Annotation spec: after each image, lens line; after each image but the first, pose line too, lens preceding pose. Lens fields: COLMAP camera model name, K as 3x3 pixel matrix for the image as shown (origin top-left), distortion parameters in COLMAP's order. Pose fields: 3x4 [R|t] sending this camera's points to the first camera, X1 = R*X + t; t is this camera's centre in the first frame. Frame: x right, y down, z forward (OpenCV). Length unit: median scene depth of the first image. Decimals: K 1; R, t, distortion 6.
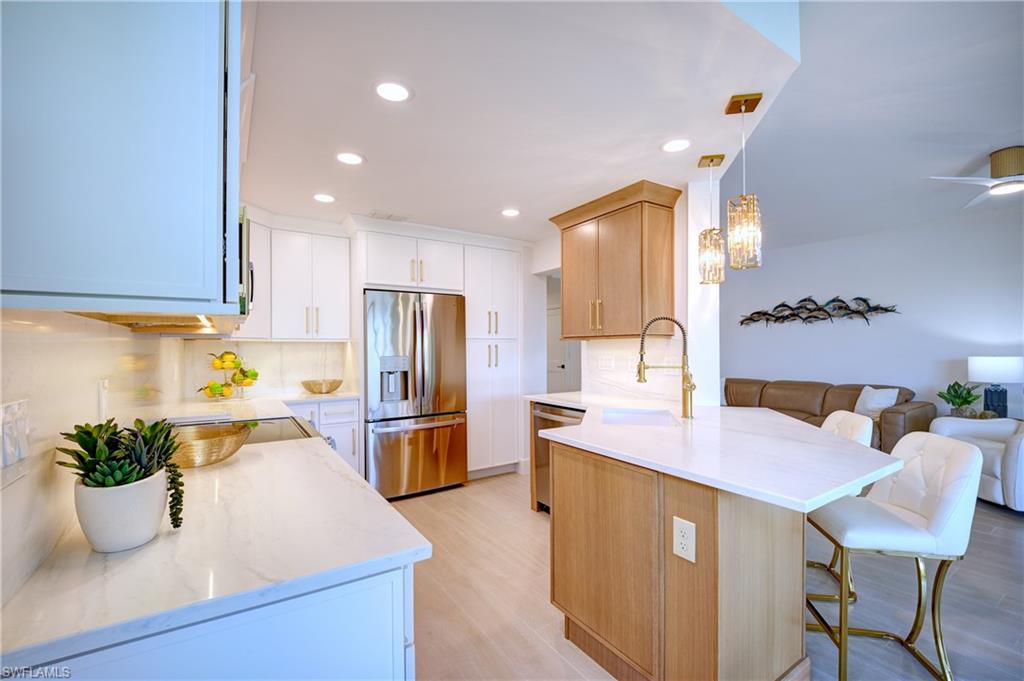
lens RADIAL K [[434.9, 0, 514.0], [0, 434.9, 349.0], [0, 0, 1]] dist [0.032737, -0.029347]
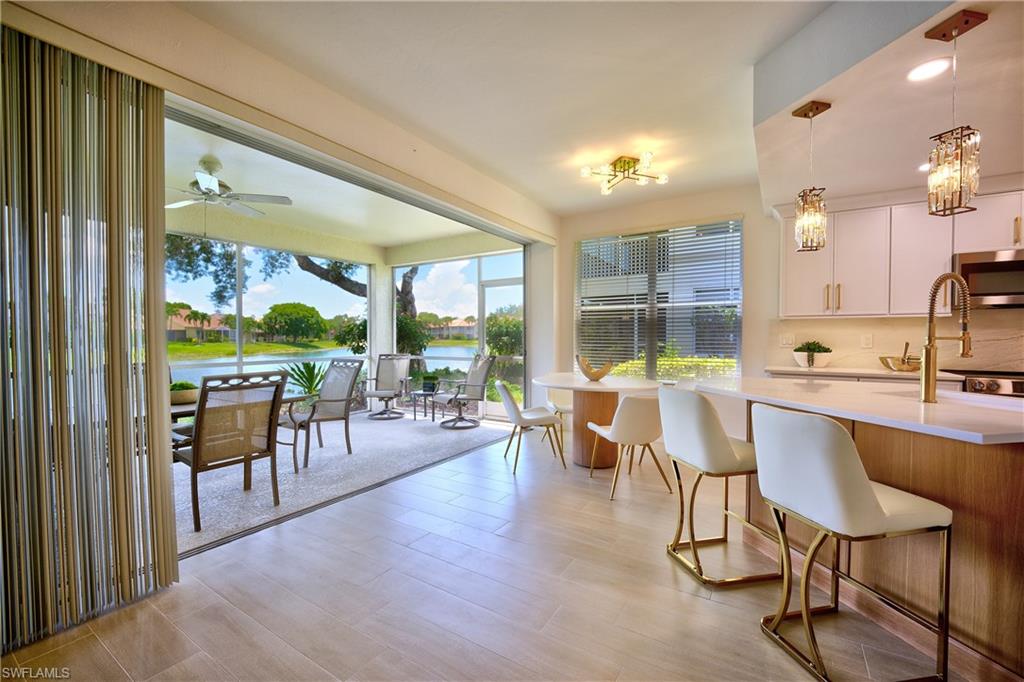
lens RADIAL K [[423.2, 0, 509.7], [0, 423.2, 346.7], [0, 0, 1]] dist [0.000643, -0.004316]
pose [[-0.910341, 0.015026, -0.413585, 0.869279], [0.004966, 0.999665, 0.025388, 0.020683], [0.413828, 0.021058, -0.910111, 0.852706]]
